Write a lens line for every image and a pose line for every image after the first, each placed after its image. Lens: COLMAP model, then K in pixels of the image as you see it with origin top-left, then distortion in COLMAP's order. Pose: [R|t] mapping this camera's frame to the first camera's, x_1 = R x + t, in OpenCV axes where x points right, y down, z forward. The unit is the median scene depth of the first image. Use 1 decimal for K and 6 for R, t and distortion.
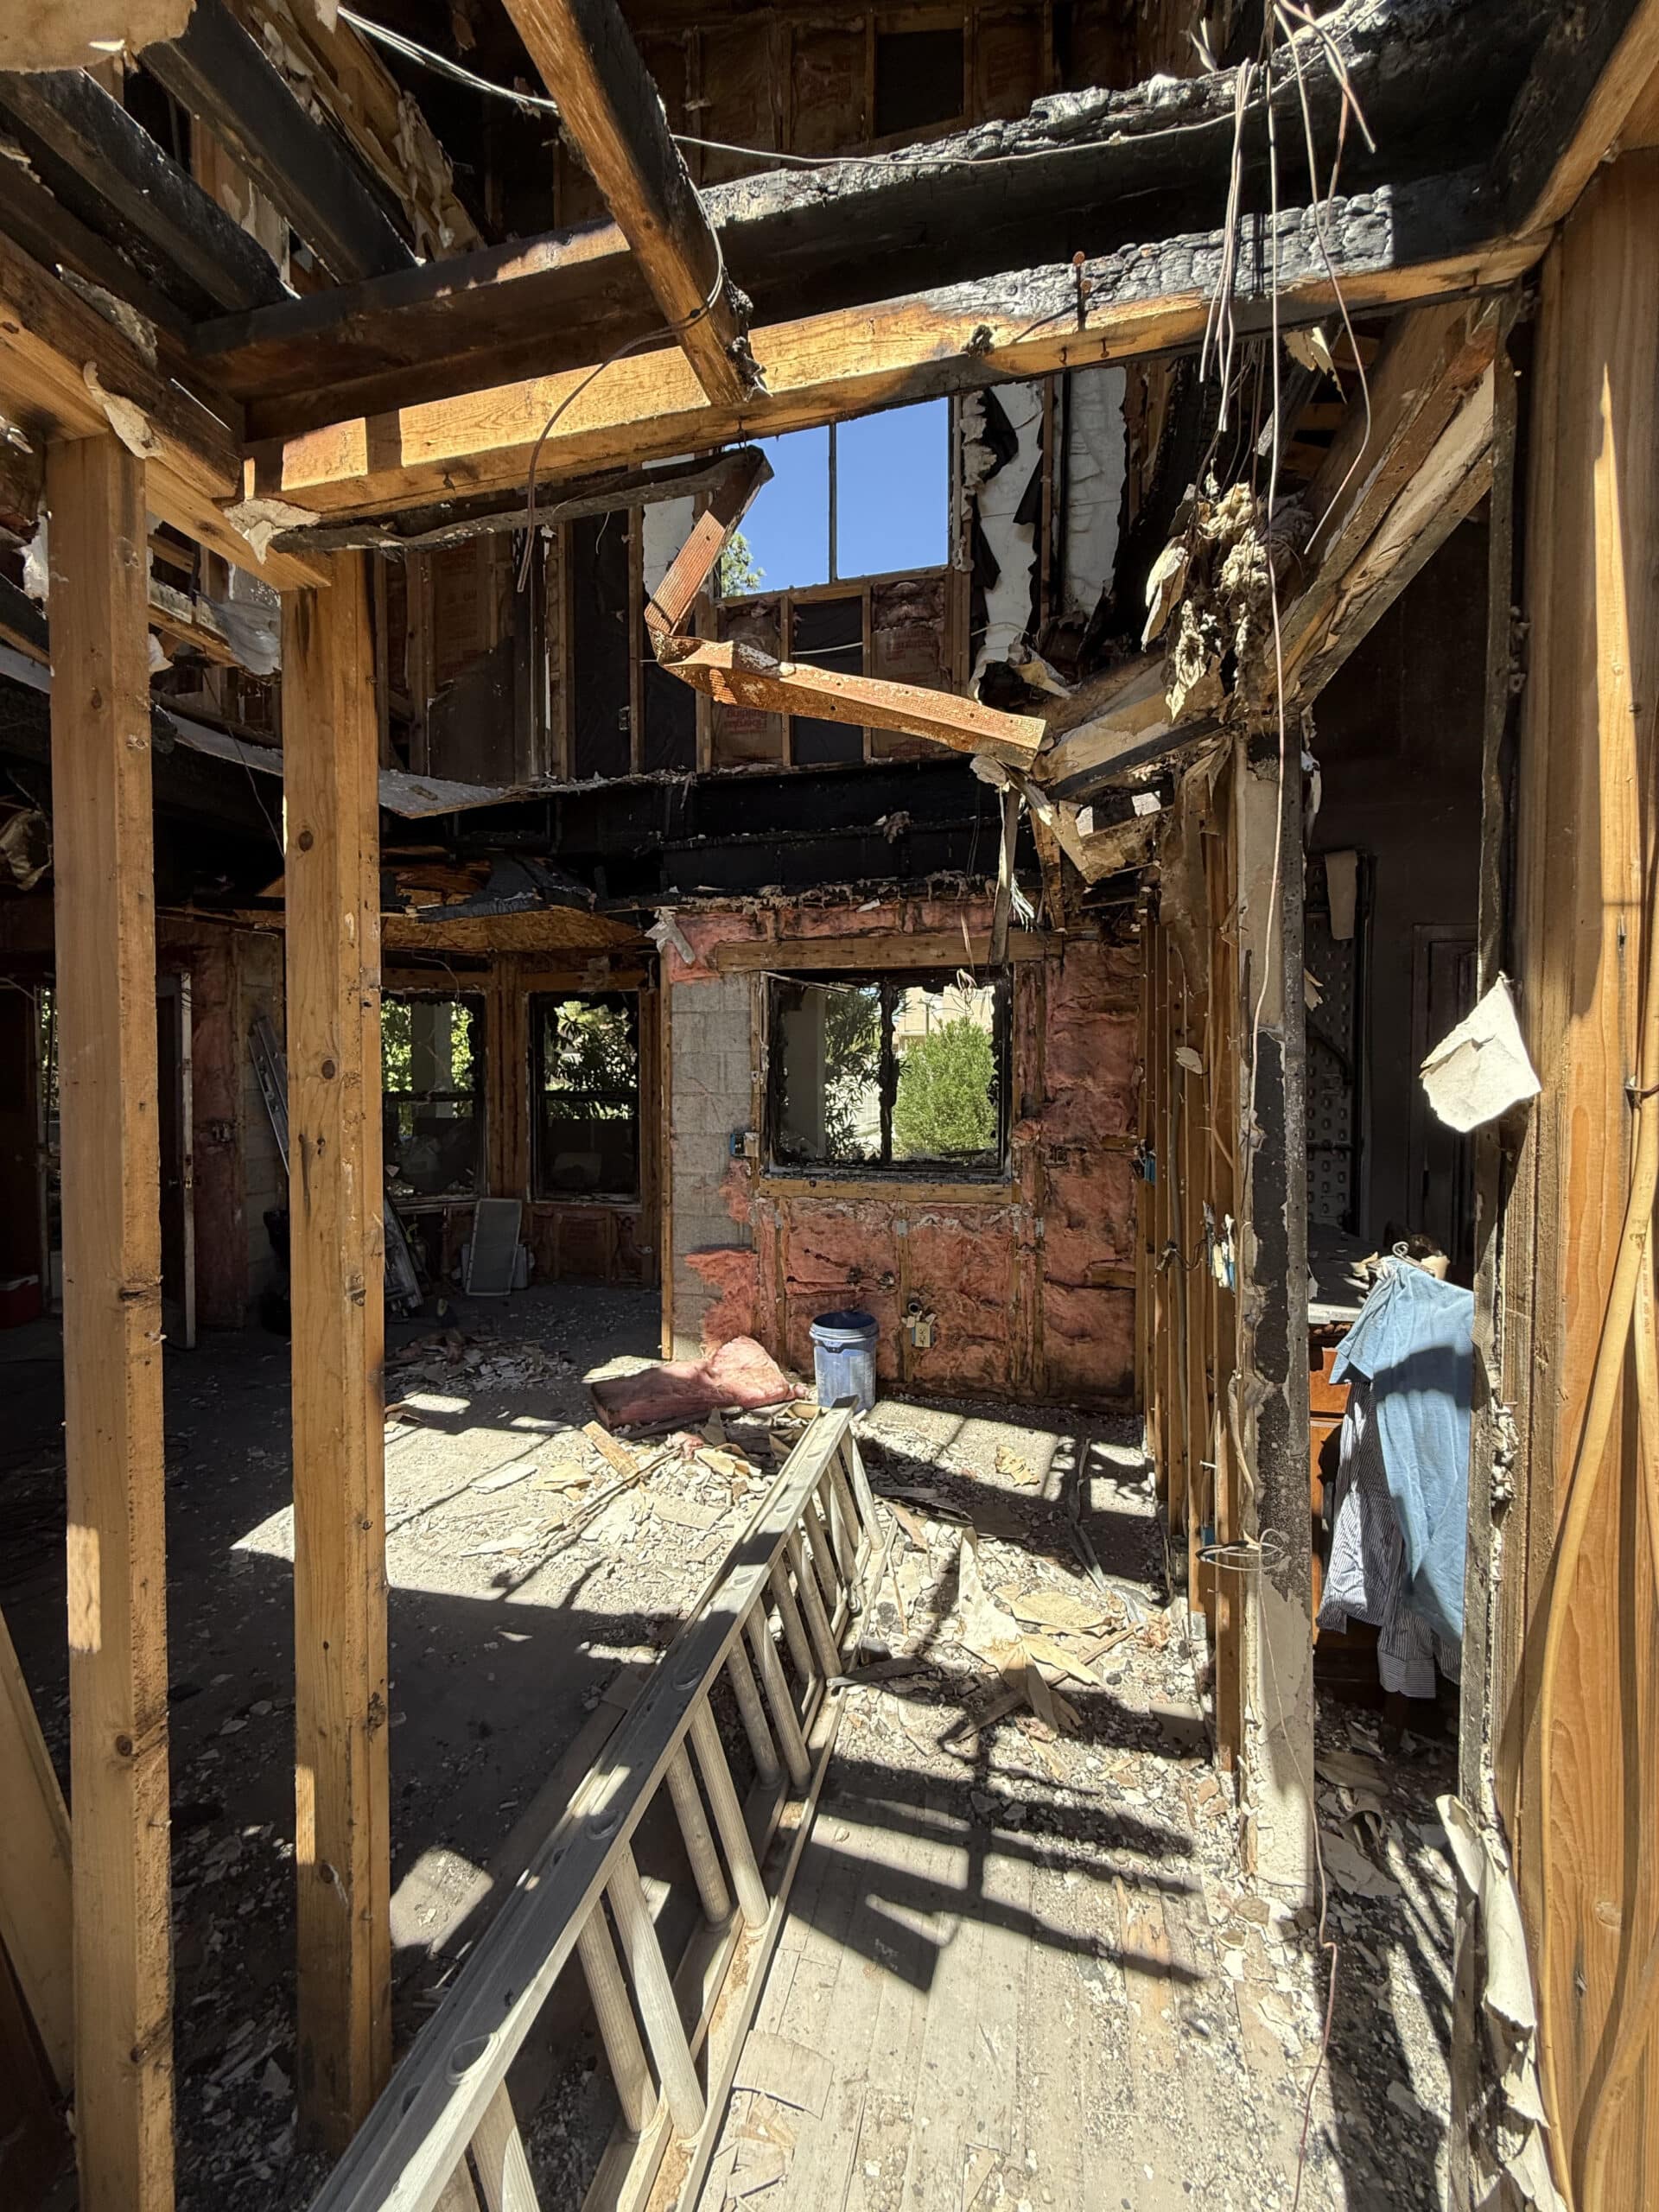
lens RADIAL K [[877.3, 0, 834.9], [0, 877.3, 1095.8], [0, 0, 1]] dist [0.001060, 0.000026]
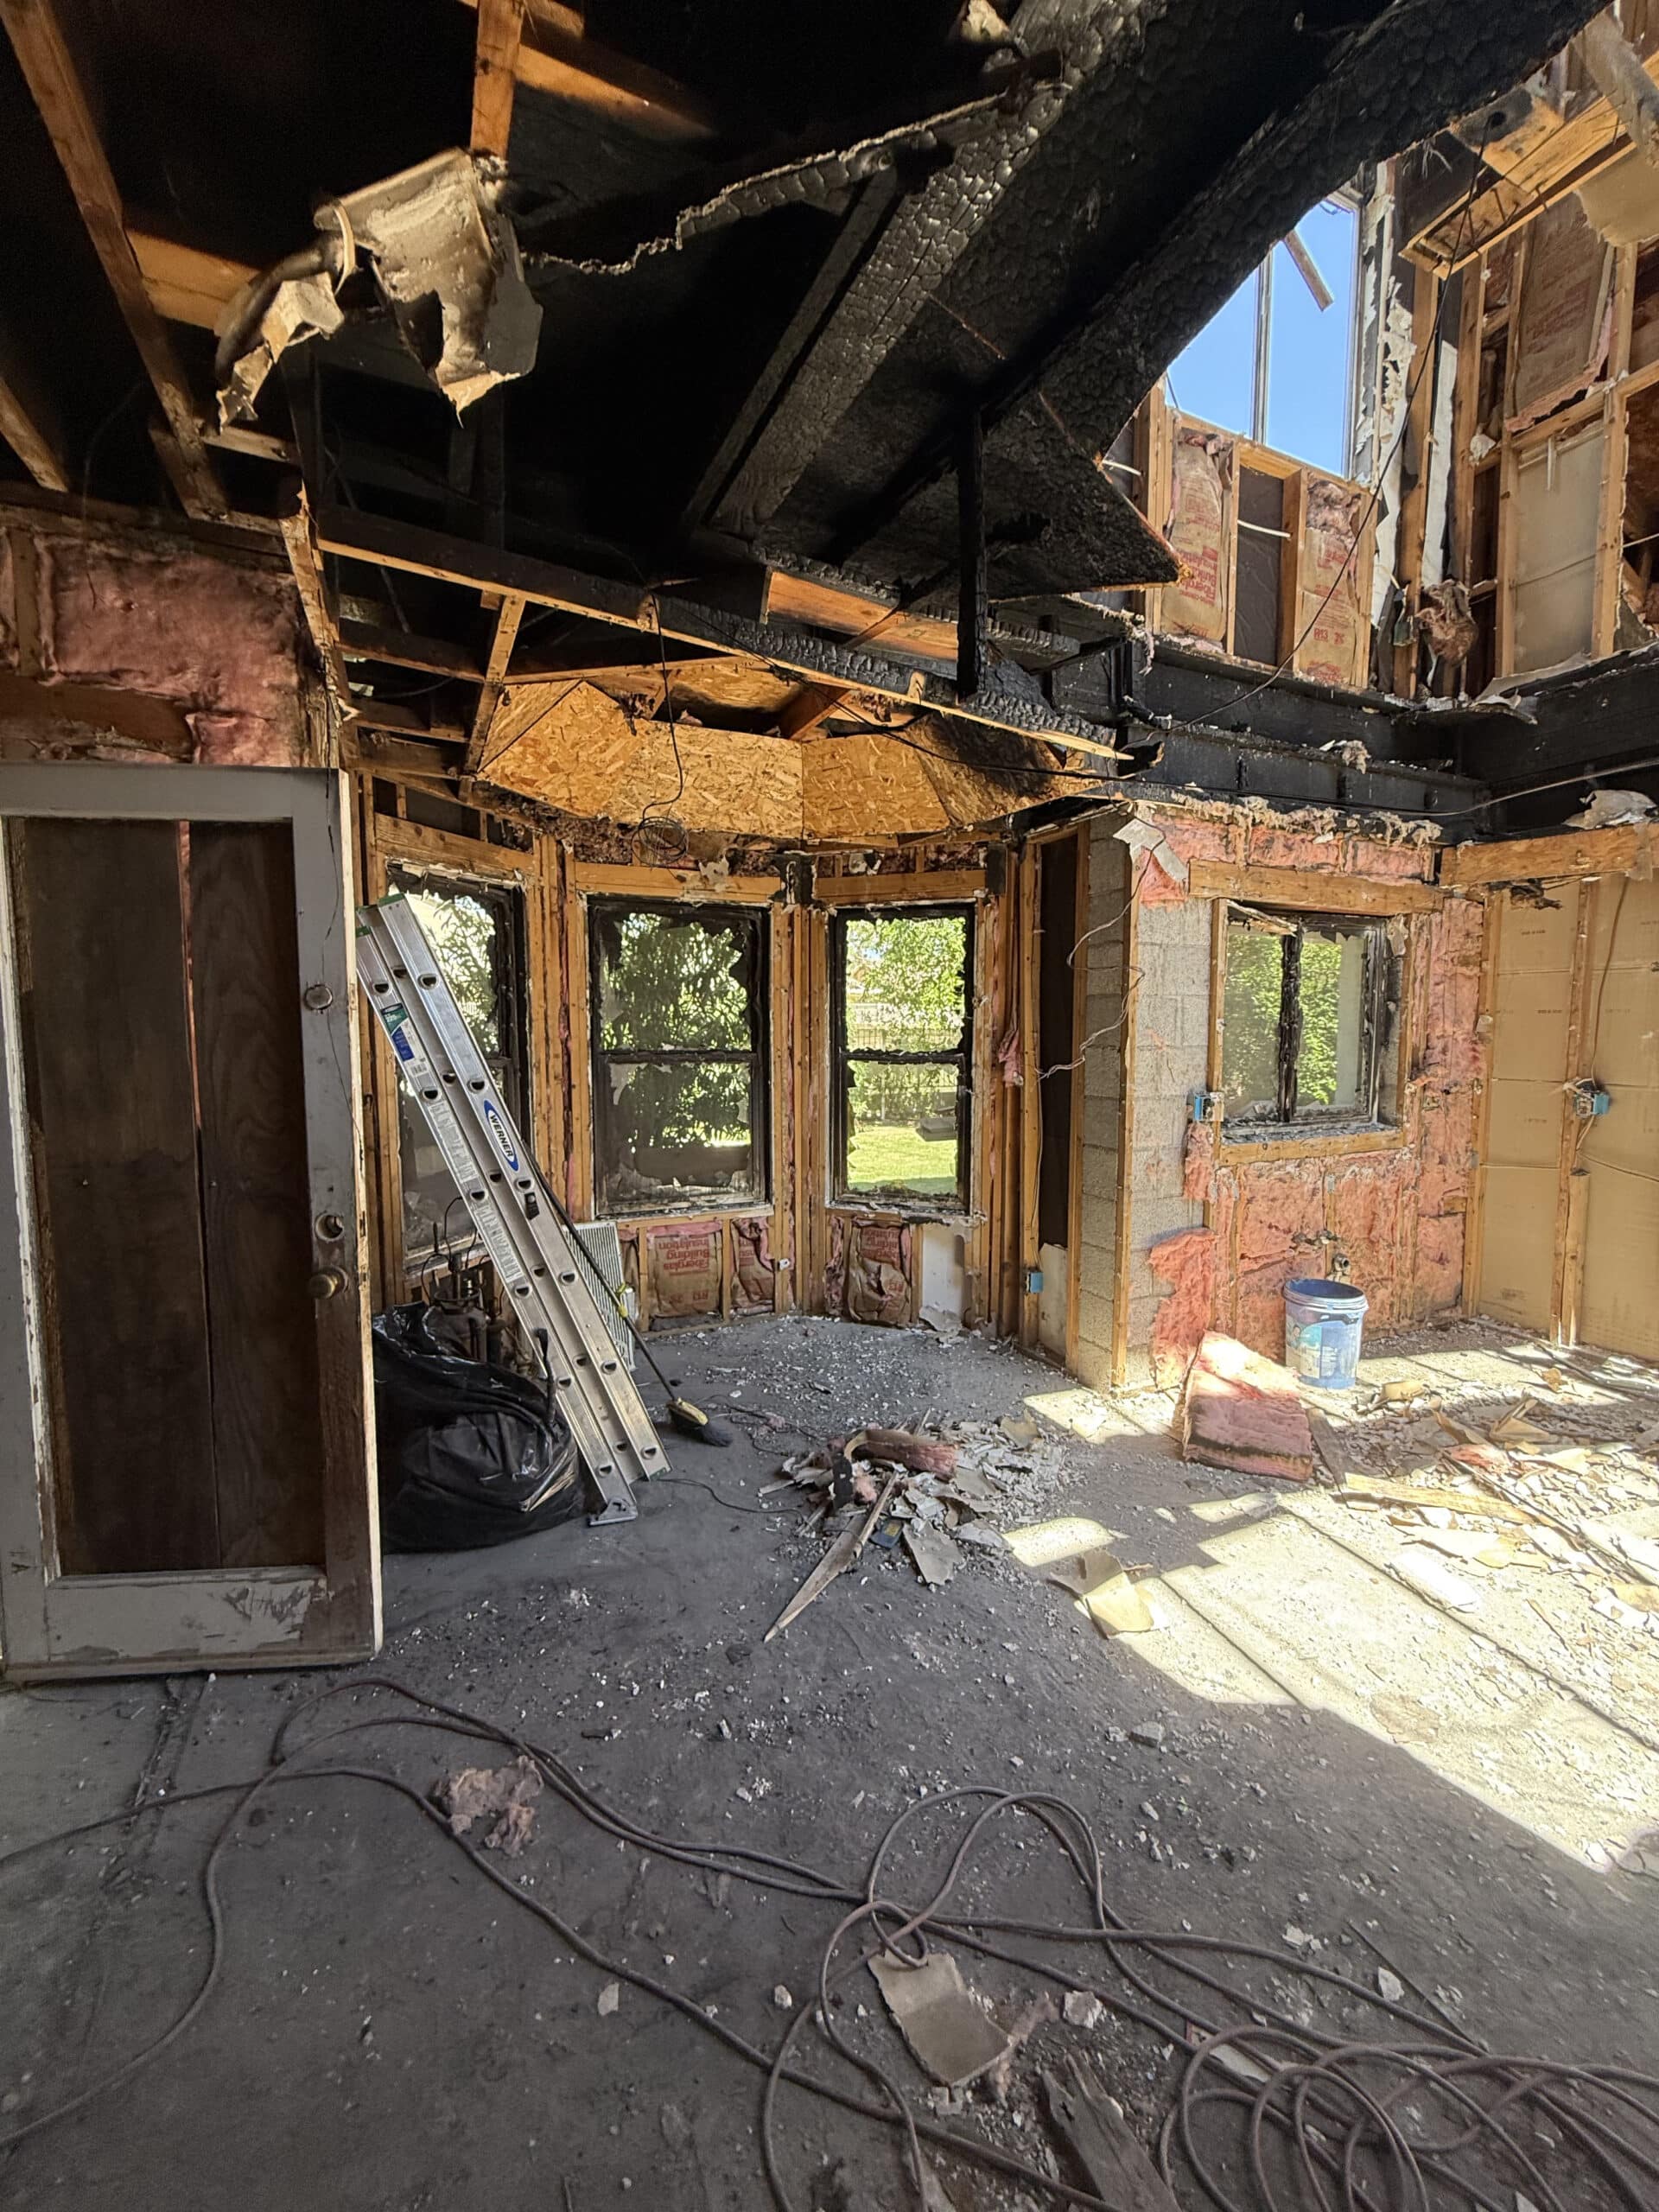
lens RADIAL K [[877.3, 0, 835.5], [0, 877.3, 1094.7], [0, 0, 1]] dist [0.001060, 0.000026]
pose [[0.772415, -0.052586, 0.632938, -0.931714], [0.016748, 0.997906, 0.062471, -0.015156], [-0.634898, -0.037653, 0.771678, 0.597520]]
